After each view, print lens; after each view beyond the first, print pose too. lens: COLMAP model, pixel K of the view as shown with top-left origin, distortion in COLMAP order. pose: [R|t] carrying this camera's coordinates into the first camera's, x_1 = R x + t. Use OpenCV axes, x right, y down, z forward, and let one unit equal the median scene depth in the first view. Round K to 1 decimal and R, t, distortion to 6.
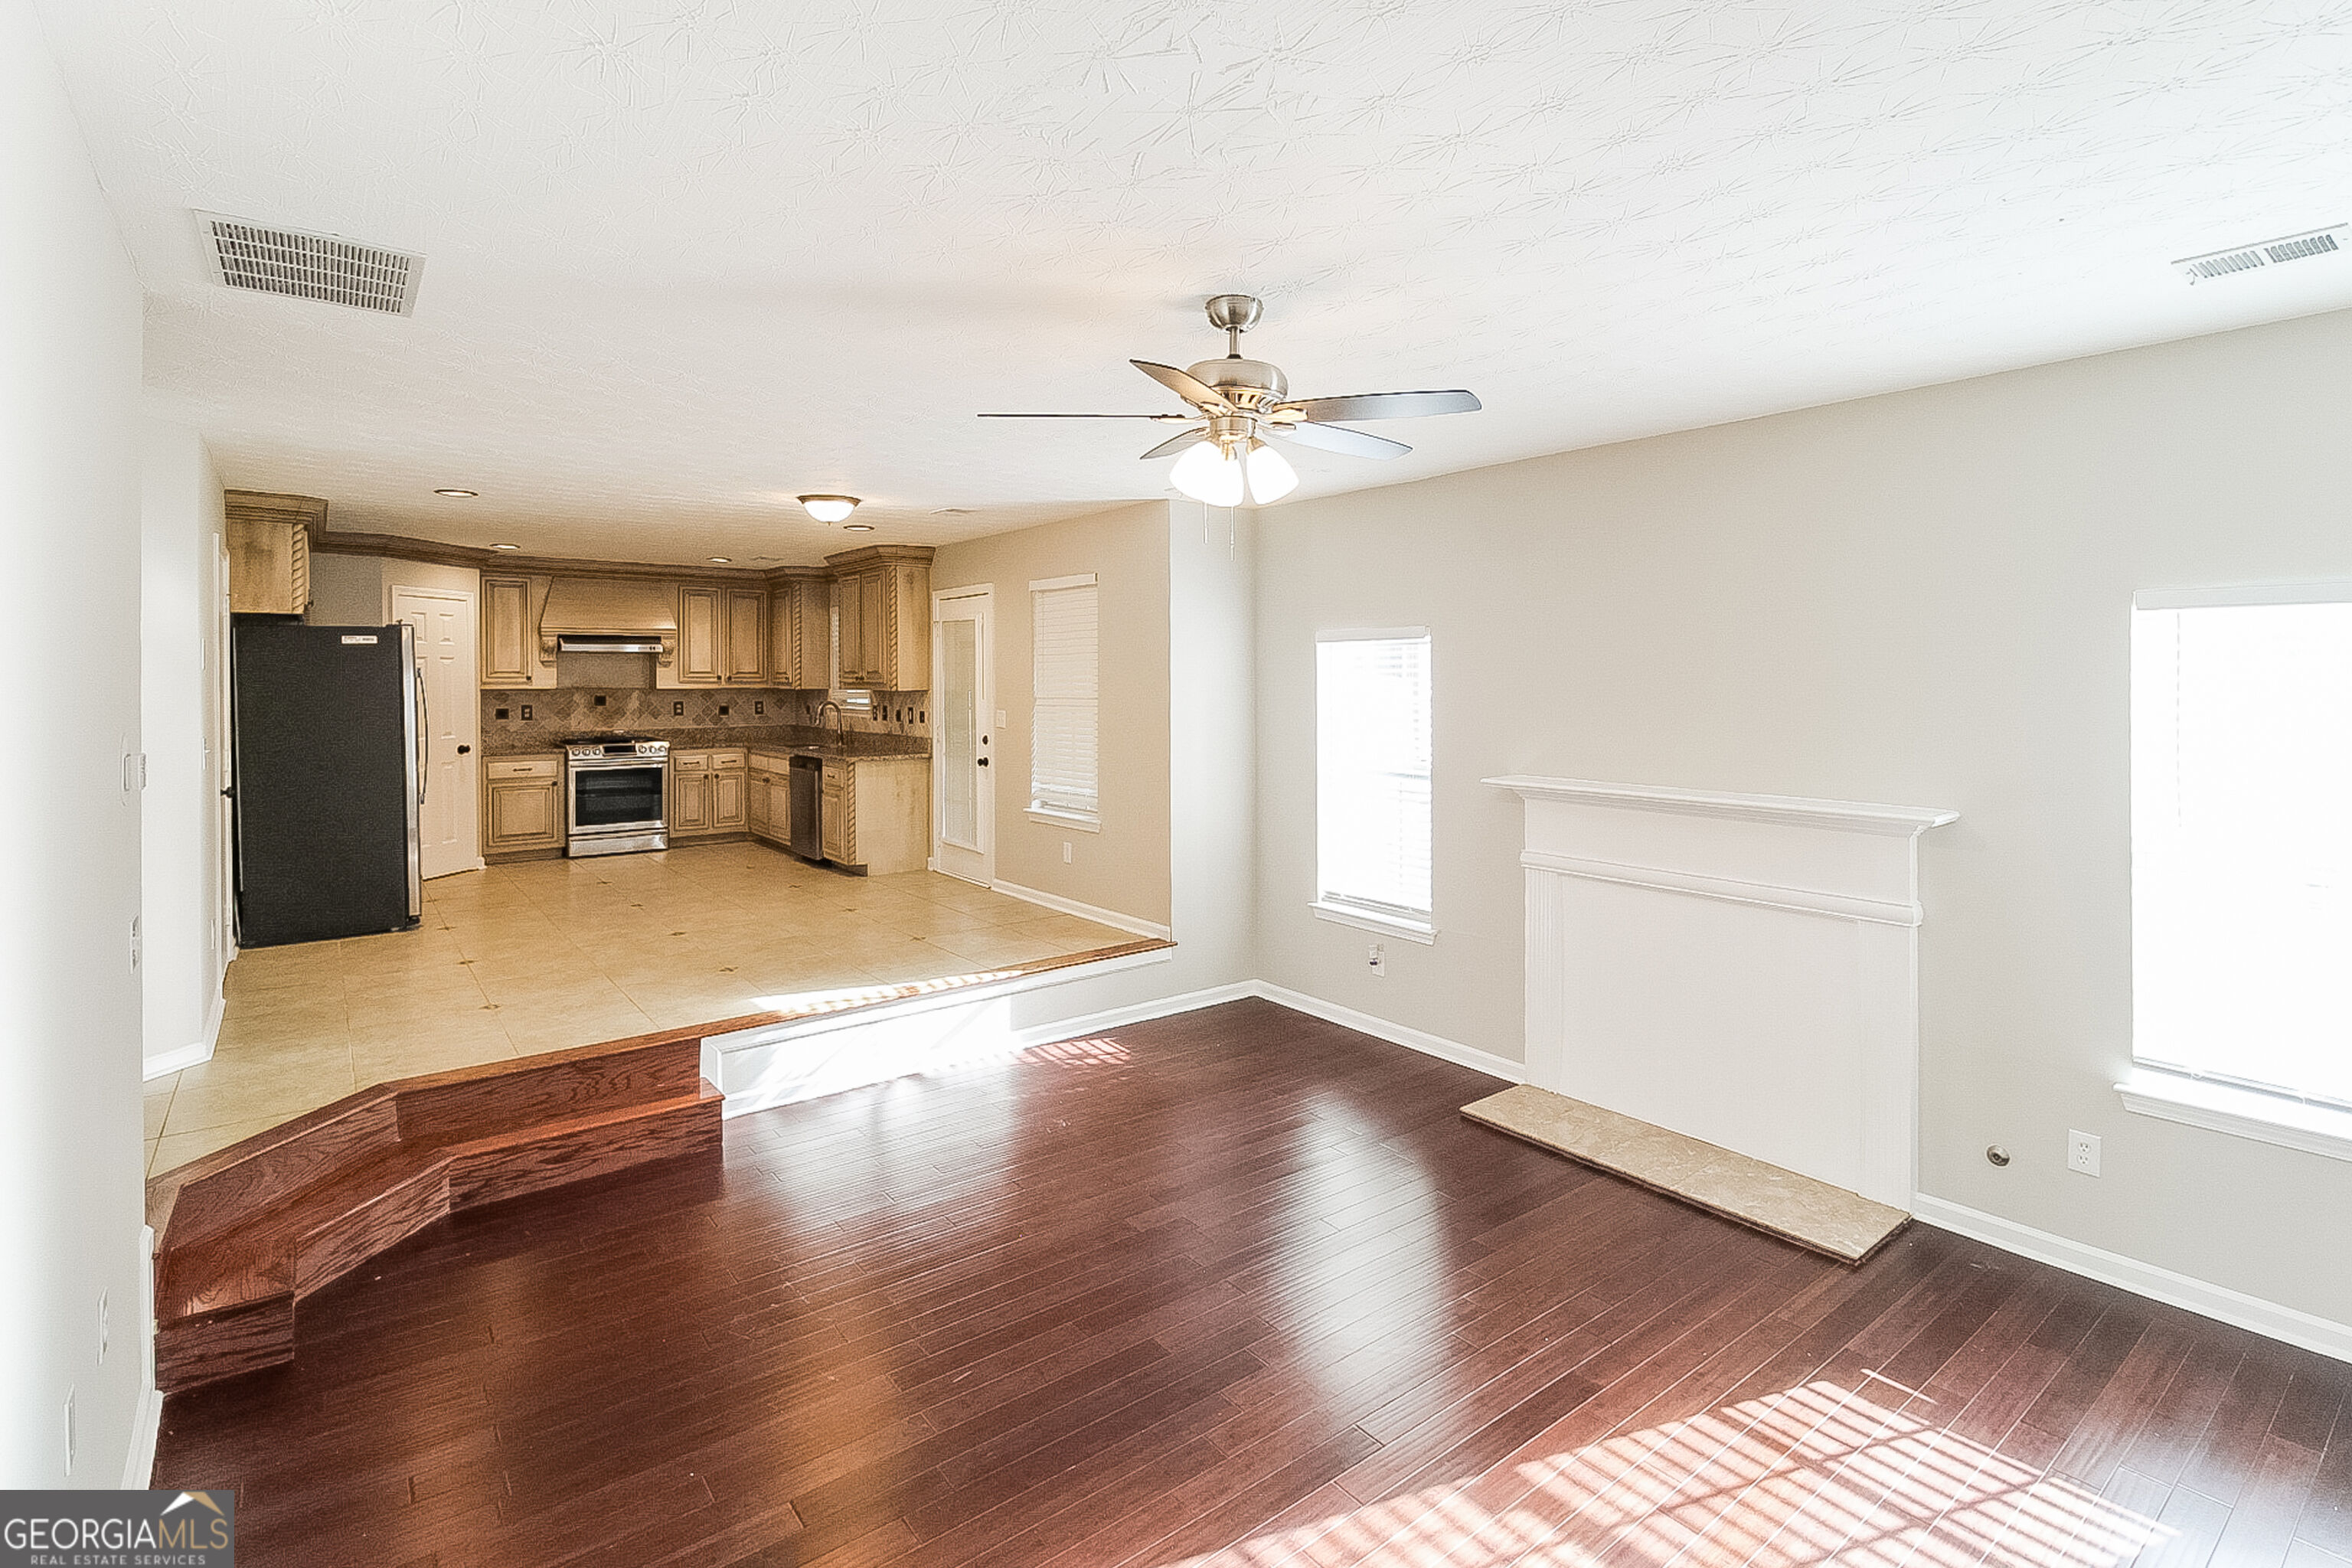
lens RADIAL K [[1100.6, 0, 1206.4], [0, 1100.6, 678.1], [0, 0, 1]] dist [0.002718, -0.000261]
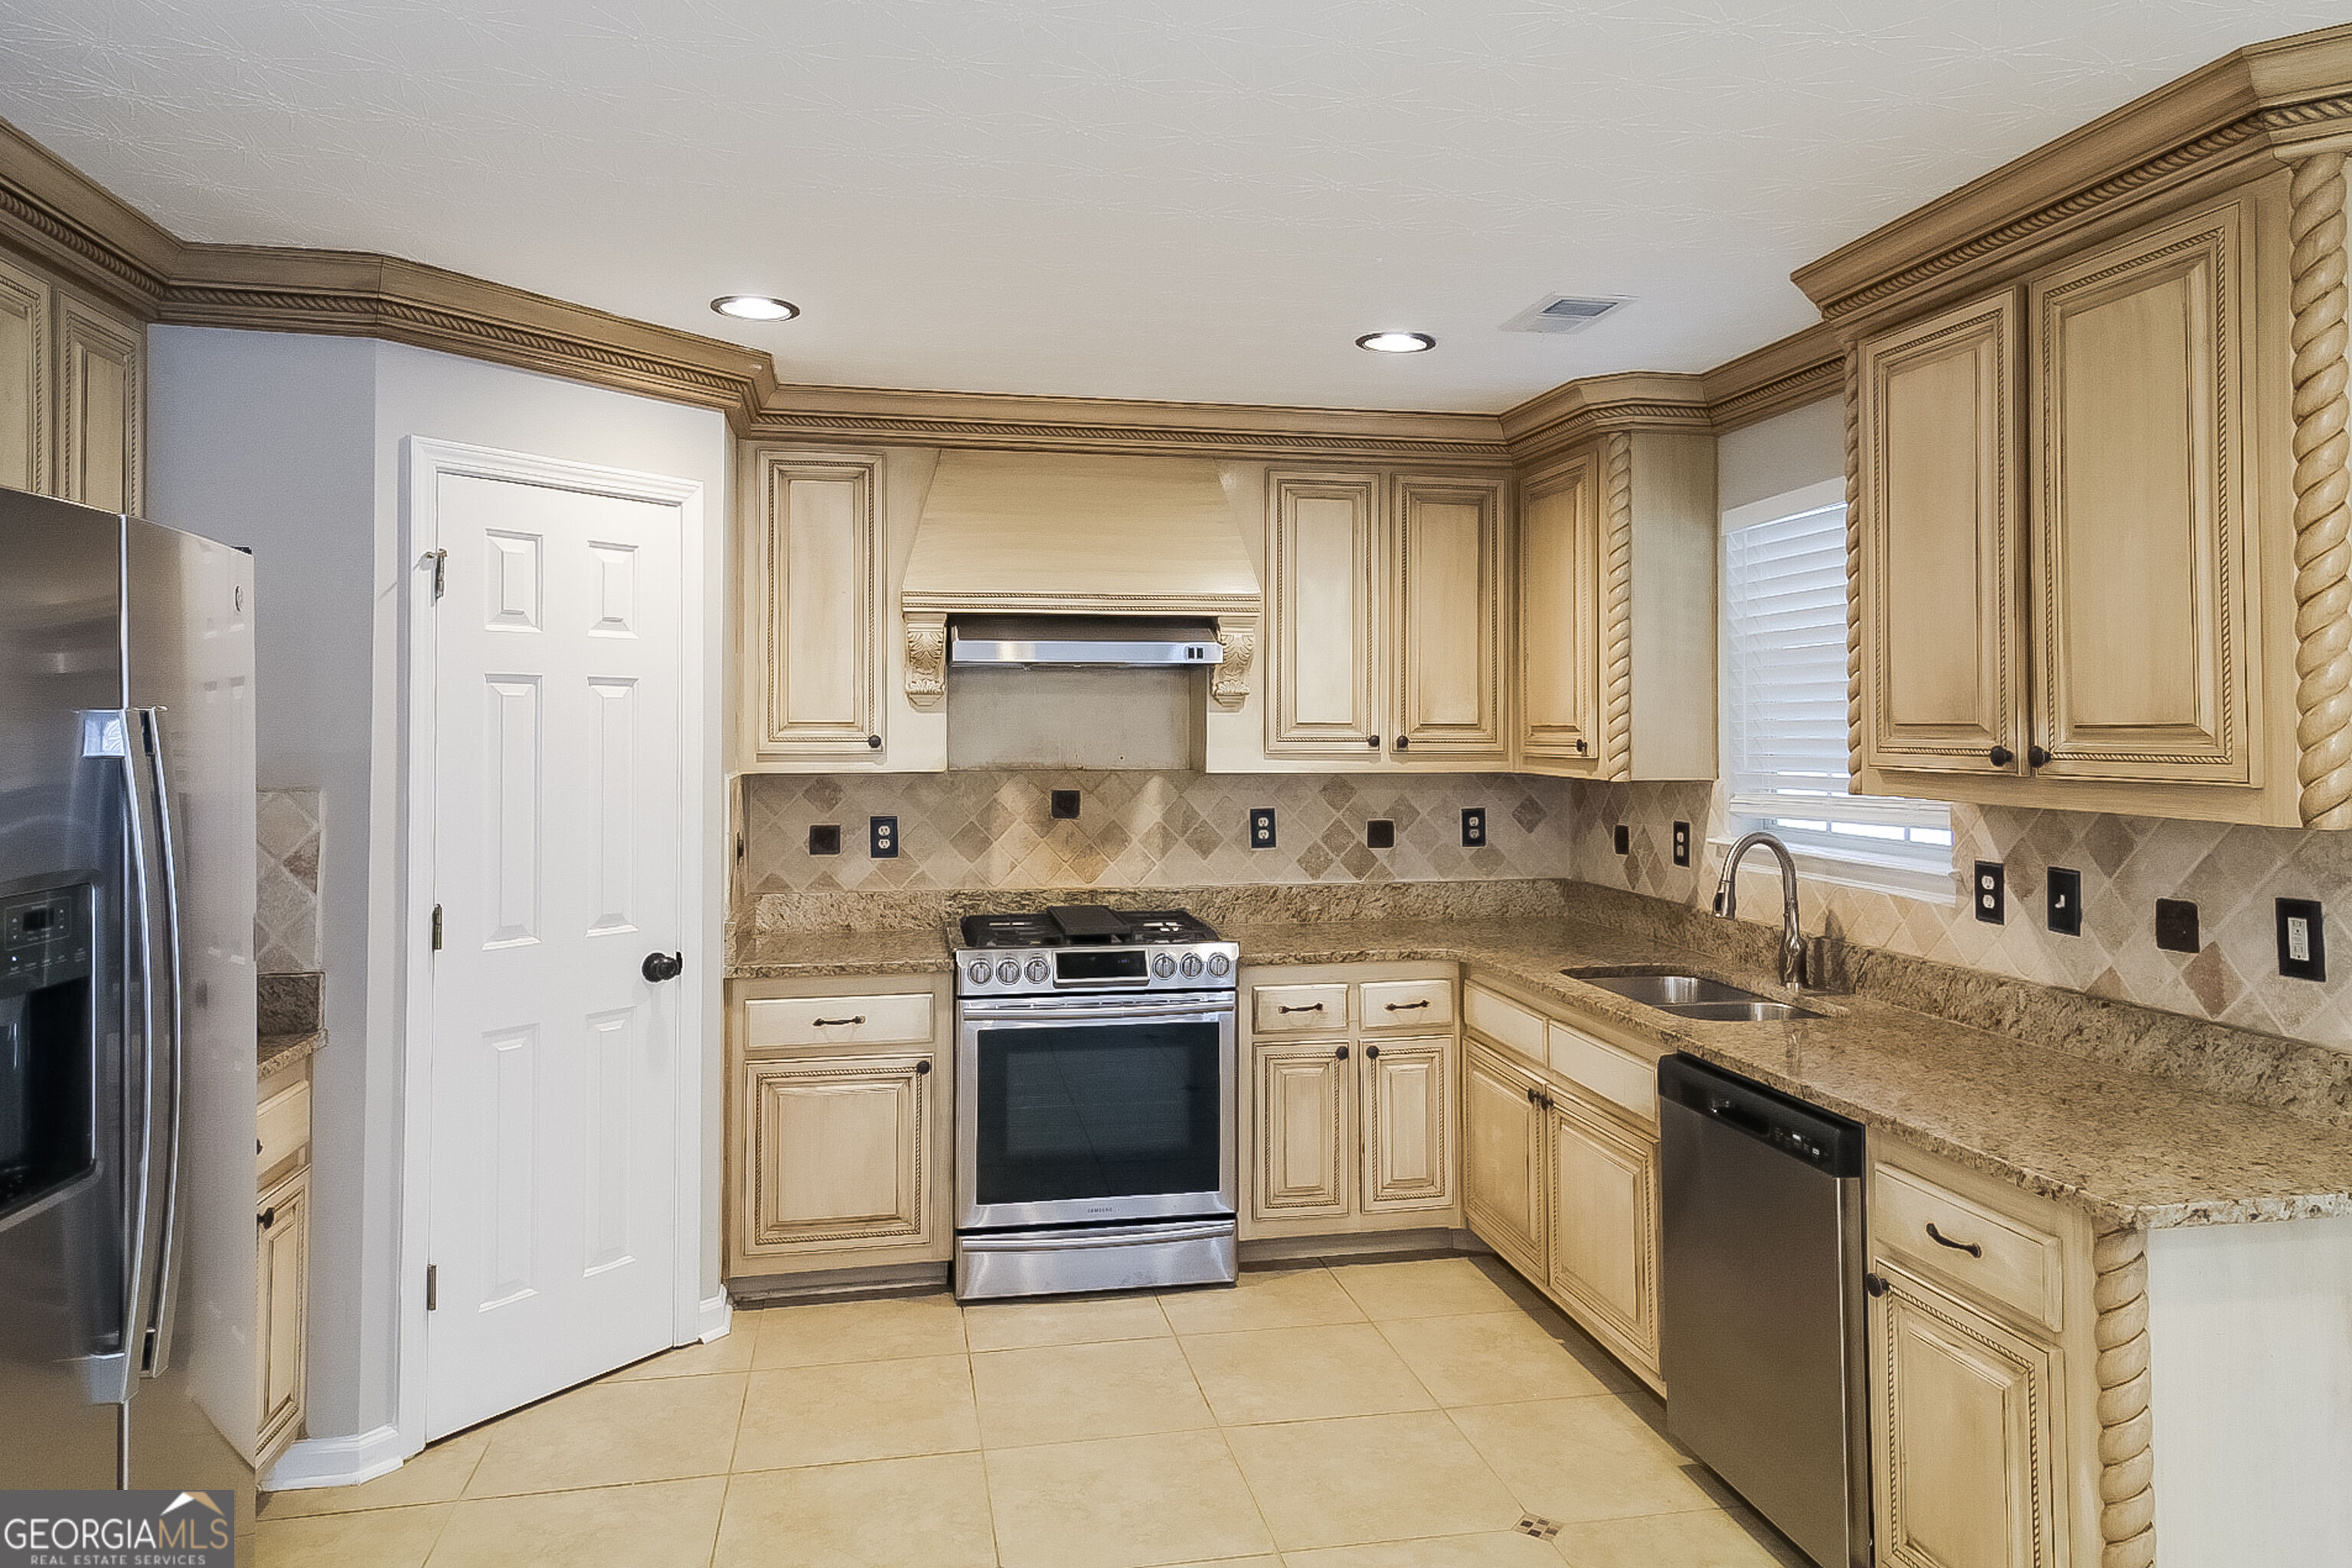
lens RADIAL K [[1594.4, 0, 1182.1], [0, 1594.4, 779.9], [0, 0, 1]] dist [-0.005995, -0.000331]
pose [[0.883335, 0.018190, -0.468390, -0.286114], [-0.003131, 0.999453, 0.032909, -0.004643], [0.468732, -0.027603, 0.882909, 0.583747]]
